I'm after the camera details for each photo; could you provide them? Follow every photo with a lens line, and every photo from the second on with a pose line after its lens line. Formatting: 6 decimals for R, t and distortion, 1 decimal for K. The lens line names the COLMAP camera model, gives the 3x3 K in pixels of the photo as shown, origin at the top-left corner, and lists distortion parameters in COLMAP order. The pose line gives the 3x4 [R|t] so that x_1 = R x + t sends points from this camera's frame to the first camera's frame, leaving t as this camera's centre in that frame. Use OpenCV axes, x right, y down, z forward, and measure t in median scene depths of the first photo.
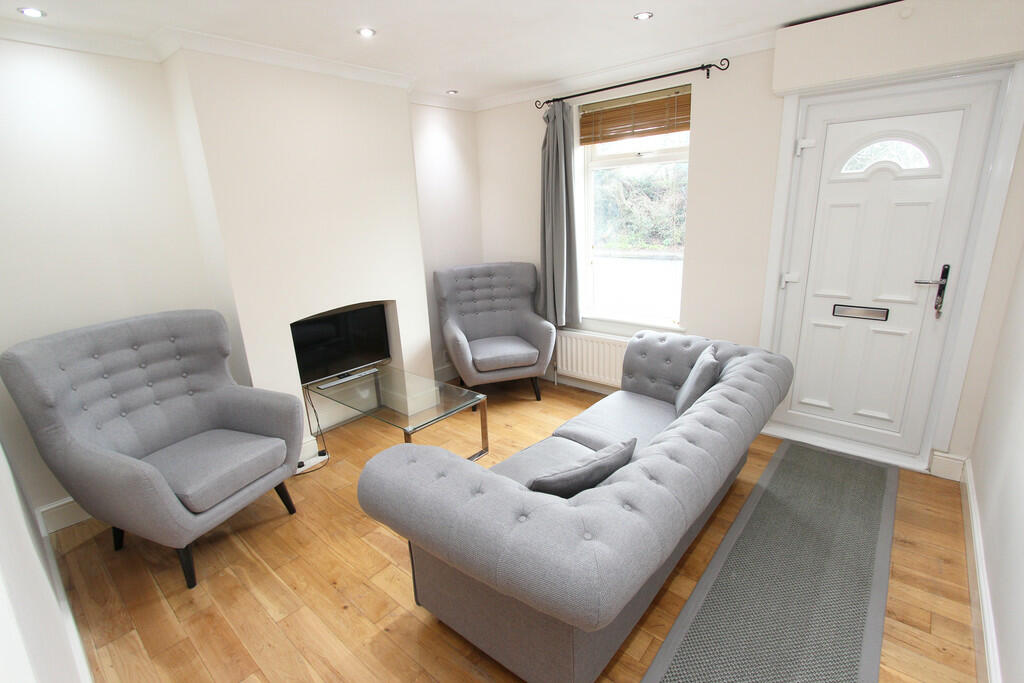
lens RADIAL K [[473.7, 0, 520.2], [0, 473.7, 344.5], [0, 0, 1]] dist [-0.008632, 0.000038]
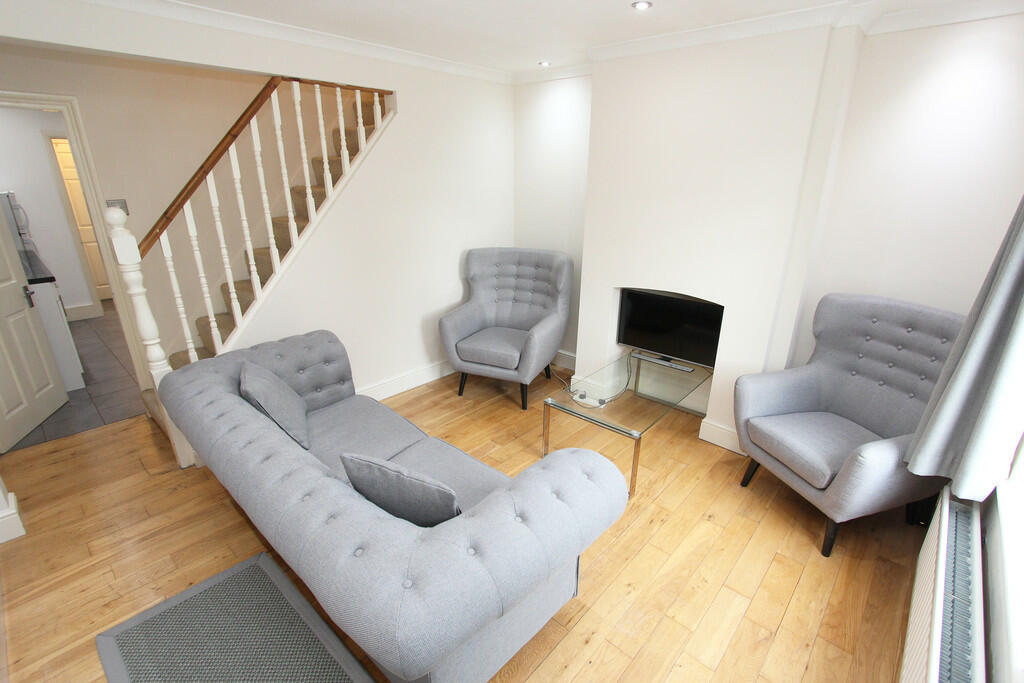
lens RADIAL K [[473.7, 0, 520.2], [0, 473.7, 344.5], [0, 0, 1]] dist [-0.008632, 0.000038]
pose [[-0.027959, 0.376941, -0.925815, 0.761851], [-0.290201, 0.883227, 0.368366, -0.332032], [0.956557, 0.278972, 0.084694, 0.849704]]
